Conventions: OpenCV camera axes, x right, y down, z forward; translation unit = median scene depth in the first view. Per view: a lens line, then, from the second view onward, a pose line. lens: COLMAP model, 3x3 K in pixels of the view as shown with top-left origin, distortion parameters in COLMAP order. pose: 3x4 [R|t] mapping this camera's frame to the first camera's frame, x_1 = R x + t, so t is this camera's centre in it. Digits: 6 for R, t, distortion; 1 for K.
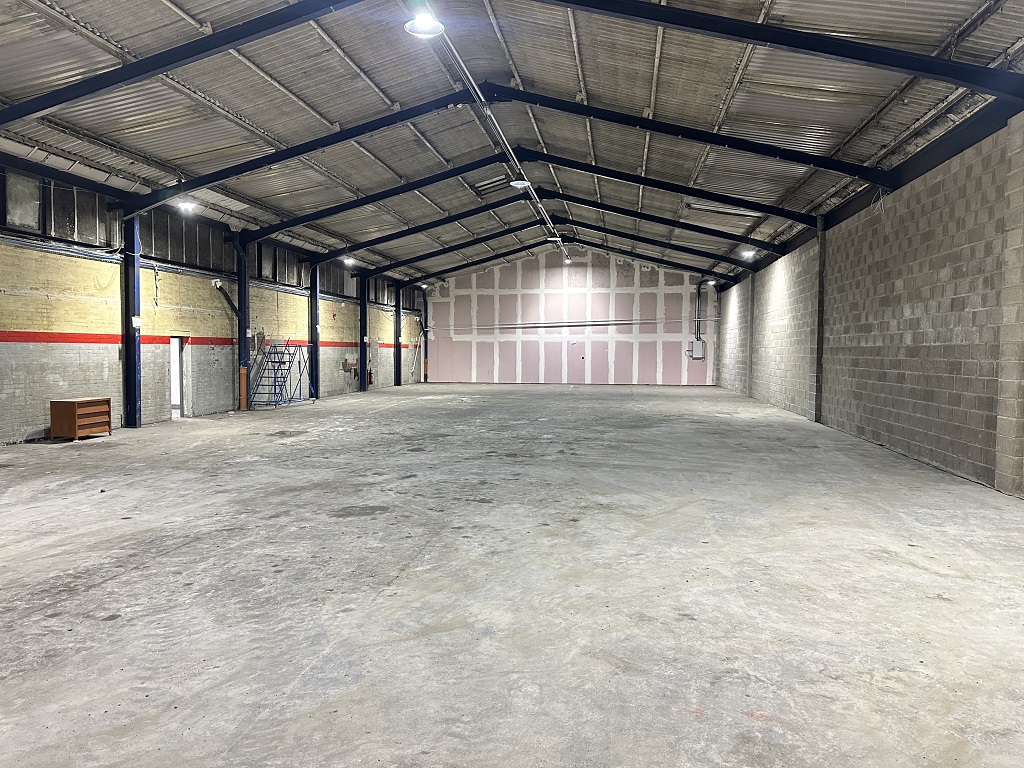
lens RADIAL K [[717.4, 0, 513.0], [0, 717.4, 384.9], [0, 0, 1]] dist [0.026065, -0.008569]
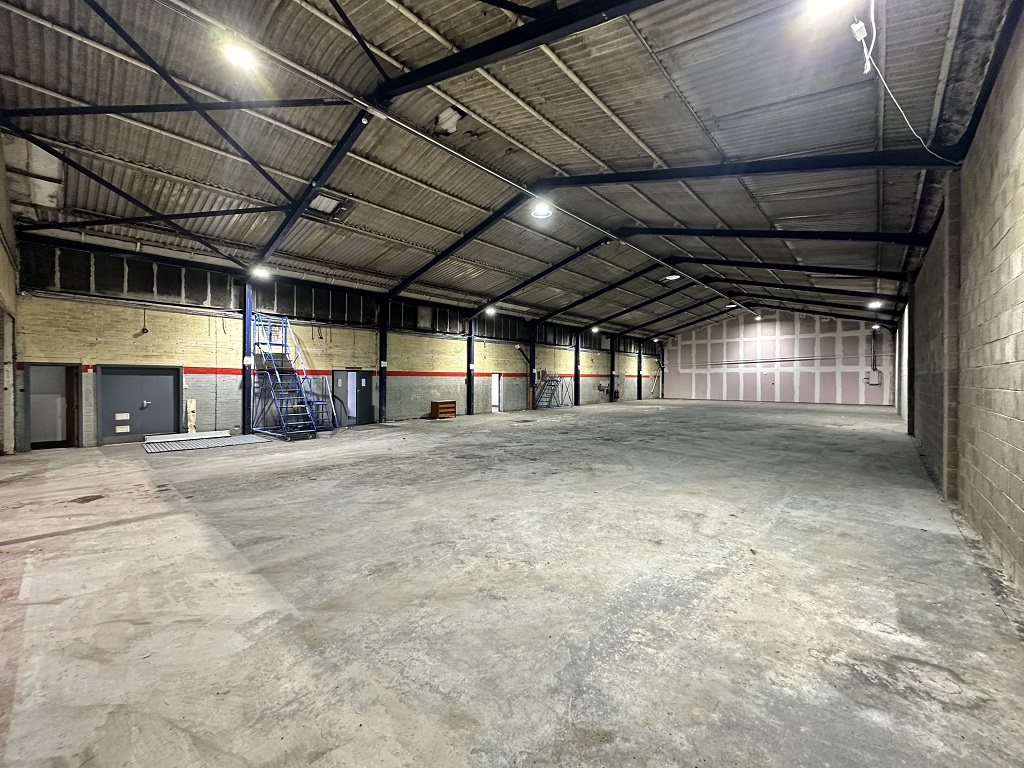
lens RADIAL K [[409.1, 0, 511.6], [0, 409.1, 380.9], [0, 0, 1]] dist [-0.003505, 0.000377]
pose [[0.835023, -0.000043, -0.550215, 0.165331], [-0.023624, 0.999075, -0.035931, -0.001273], [0.549707, 0.043001, 0.834250, 0.022631]]
